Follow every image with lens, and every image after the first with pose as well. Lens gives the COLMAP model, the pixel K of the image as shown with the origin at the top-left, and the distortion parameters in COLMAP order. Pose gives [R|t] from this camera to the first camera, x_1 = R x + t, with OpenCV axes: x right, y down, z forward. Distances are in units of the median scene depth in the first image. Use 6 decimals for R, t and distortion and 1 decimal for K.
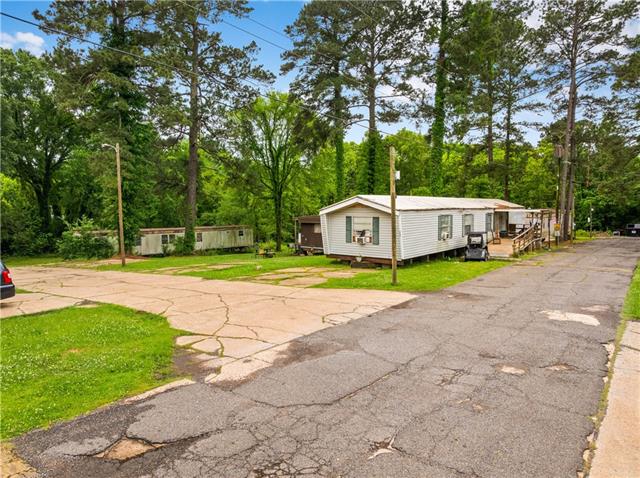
lens RADIAL K [[451.5, 0, 320.0], [0, 451.5, 239.0], [0, 0, 1]] dist [-0.055699, 0.028420]
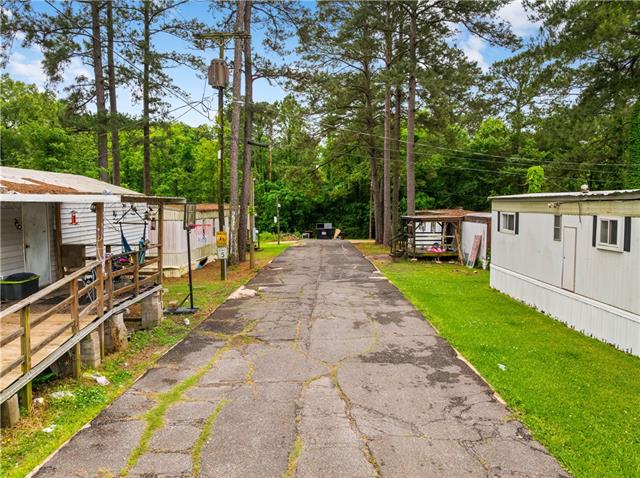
lens RADIAL K [[451.5, 0, 320.0], [0, 451.5, 239.0], [0, 0, 1]] dist [-0.055699, 0.028420]
pose [[0.794074, -0.043460, 0.606265, 0.312213], [0.043031, 0.998957, 0.015248, -0.028423], [-0.606296, 0.013980, 0.795117, 0.536880]]
